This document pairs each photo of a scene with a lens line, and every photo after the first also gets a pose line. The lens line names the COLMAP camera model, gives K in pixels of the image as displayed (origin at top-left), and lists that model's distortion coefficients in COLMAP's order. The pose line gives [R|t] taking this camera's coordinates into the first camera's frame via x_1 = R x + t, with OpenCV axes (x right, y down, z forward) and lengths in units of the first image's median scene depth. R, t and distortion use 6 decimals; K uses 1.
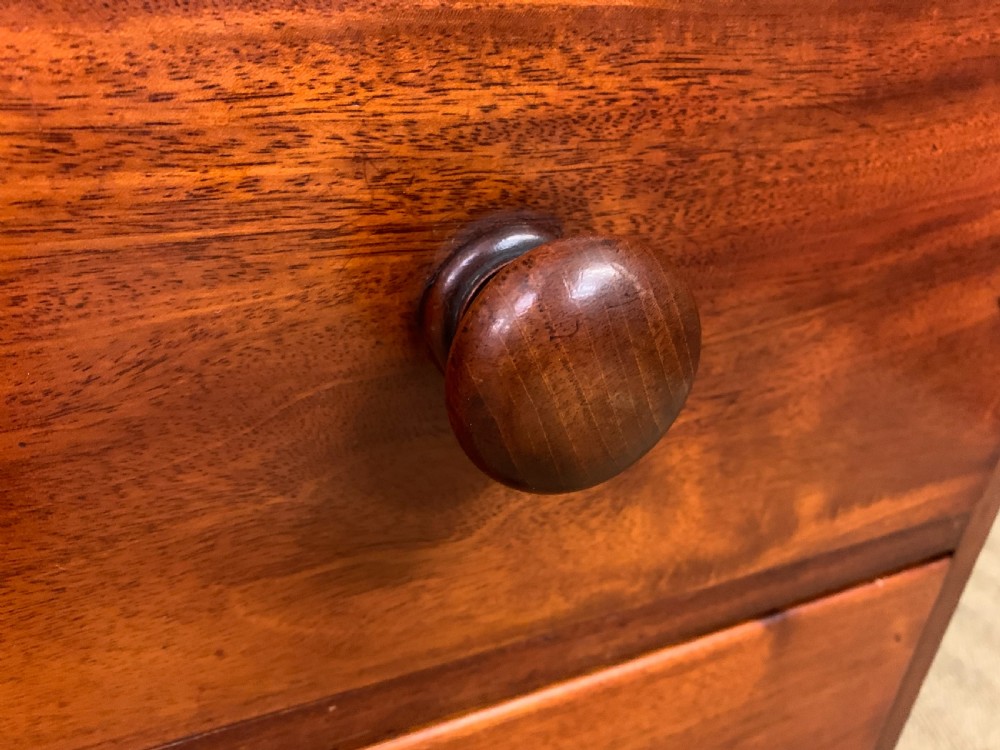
lens RADIAL K [[767.7, 0, 501.5], [0, 767.7, 381.0], [0, 0, 1]] dist [0.049496, -0.055207]
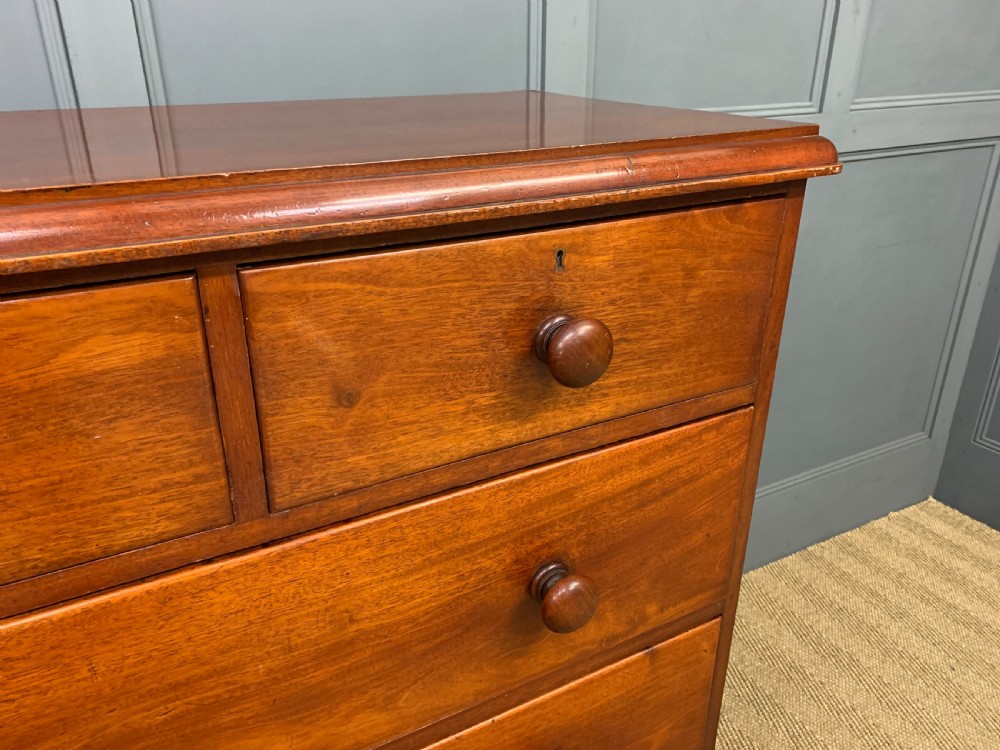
lens RADIAL K [[767.7, 0, 494.1], [0, 767.7, 369.8], [0, 0, 1]] dist [0.049496, -0.055207]
pose [[0.995210, -0.095496, 0.020924, -0.191210], [0.096246, 0.994618, -0.038376, -0.787187], [-0.017147, 0.040206, 0.999044, -2.215025]]
